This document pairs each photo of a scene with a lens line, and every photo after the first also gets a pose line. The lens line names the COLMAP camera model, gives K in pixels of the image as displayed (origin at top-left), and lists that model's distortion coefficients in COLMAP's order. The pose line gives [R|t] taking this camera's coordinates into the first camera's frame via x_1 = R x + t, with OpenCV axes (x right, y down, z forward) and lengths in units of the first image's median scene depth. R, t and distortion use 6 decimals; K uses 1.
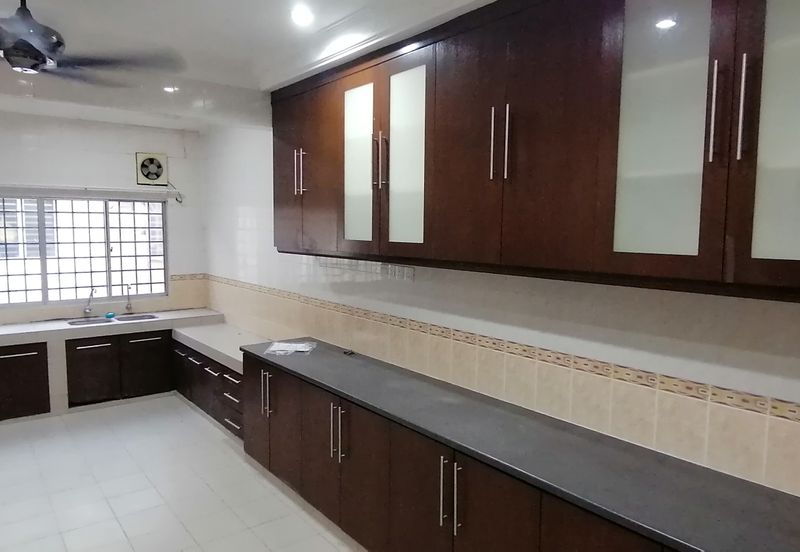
lens RADIAL K [[561.9, 0, 394.9], [0, 561.9, 268.5], [0, 0, 1]] dist [0.087400, -0.133193]
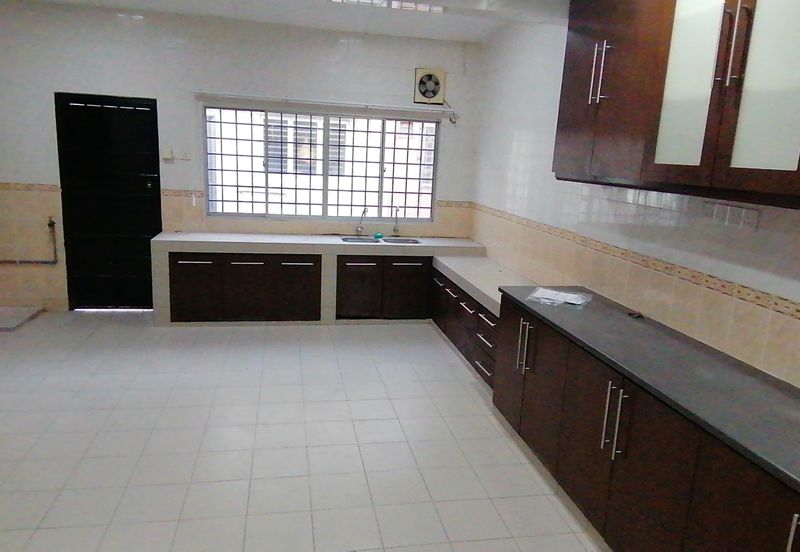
lens RADIAL K [[561.9, 0, 394.9], [0, 561.9, 268.5], [0, 0, 1]] dist [0.087400, -0.133193]
pose [[0.891366, 0.127077, -0.435108, -0.034287], [-0.077870, 0.988557, 0.129192, 0.009013], [0.446546, -0.081275, 0.891062, 0.126427]]
